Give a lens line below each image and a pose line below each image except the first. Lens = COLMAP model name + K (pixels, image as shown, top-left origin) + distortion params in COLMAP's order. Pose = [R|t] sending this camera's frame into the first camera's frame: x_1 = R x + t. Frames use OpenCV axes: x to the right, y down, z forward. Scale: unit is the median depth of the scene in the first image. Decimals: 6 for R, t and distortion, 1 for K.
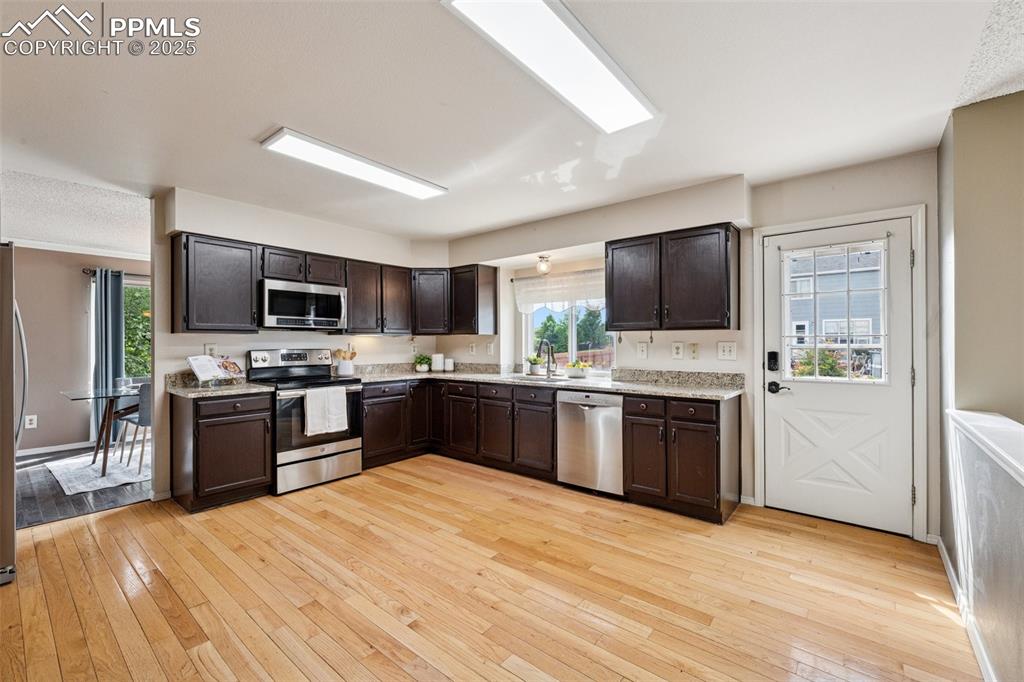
lens RADIAL K [[423.8, 0, 511.3], [0, 423.8, 342.7], [0, 0, 1]] dist [-0.002210, -0.000199]
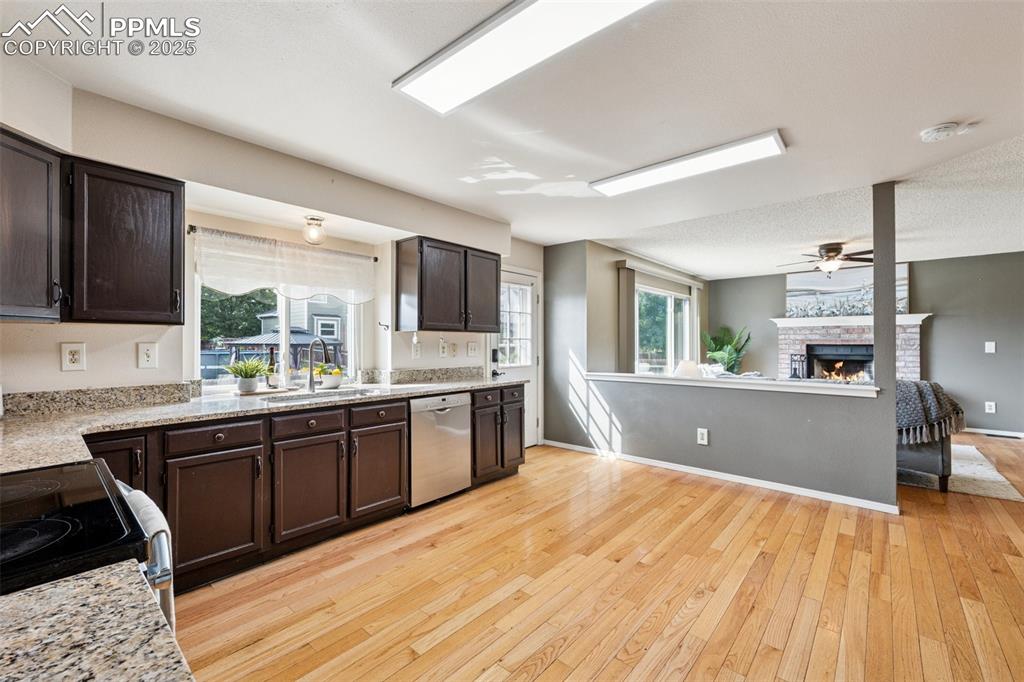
lens RADIAL K [[423.8, 0, 512.1], [0, 423.8, 344.3], [0, 0, 1]] dist [-0.002210, -0.000199]
pose [[0.033088, -0.001055, 0.999452, -0.761748], [0.001274, 0.999999, 0.001013, 0.003099], [-0.999452, 0.001239, 0.033090, 0.821709]]
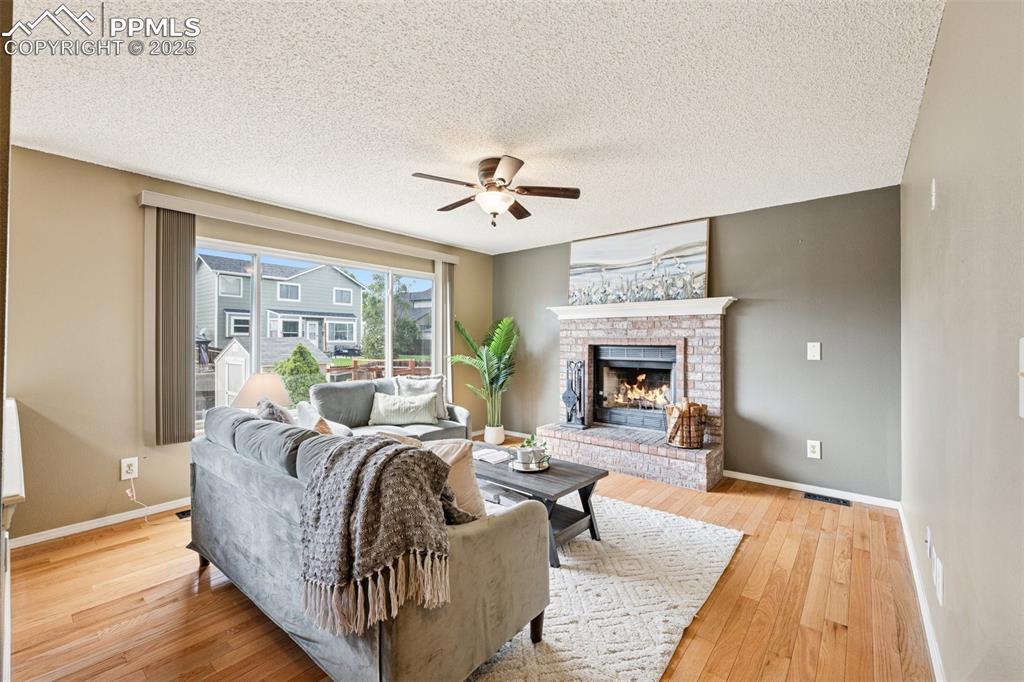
lens RADIAL K [[423.8, 0, 510.5], [0, 423.8, 340.3], [0, 0, 1]] dist [-0.002210, -0.000199]
pose [[-0.009054, 0.002479, 0.999956, -0.696828], [0.001105, 0.999996, -0.002469, 0.002400], [-0.999958, 0.001083, -0.009057, 0.722341]]
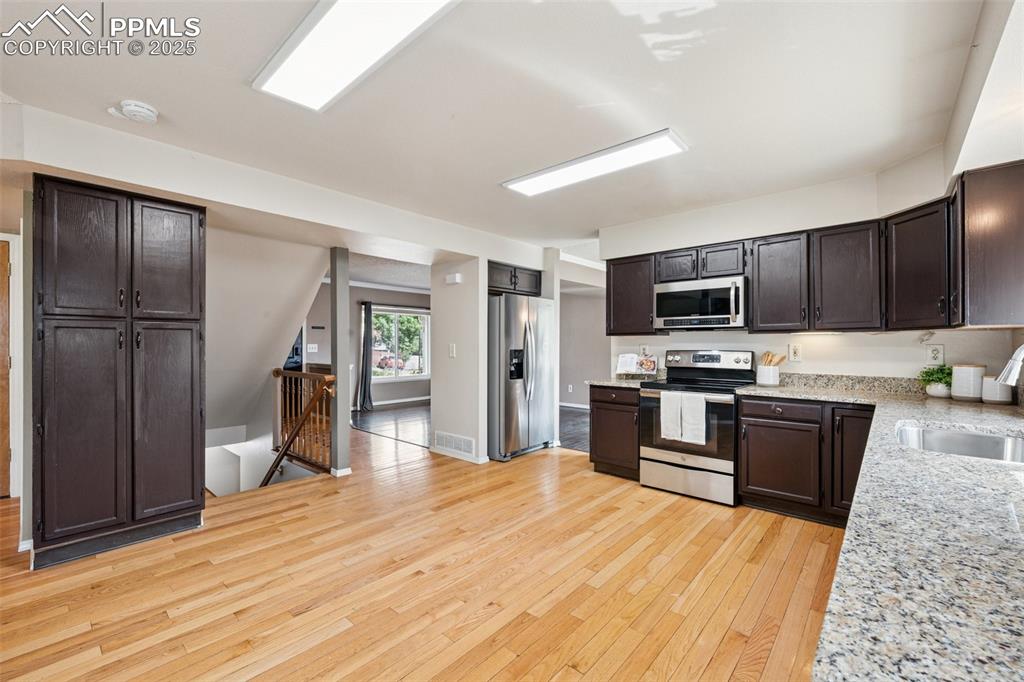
lens RADIAL K [[423.8, 0, 512.1], [0, 423.8, 345.6], [0, 0, 1]] dist [-0.002210, -0.000199]
pose [[-0.032695, 0.005618, -0.999450, 0.541351], [-0.000932, 0.999984, 0.005651, -0.000293], [0.999465, 0.001117, -0.032689, 0.718625]]
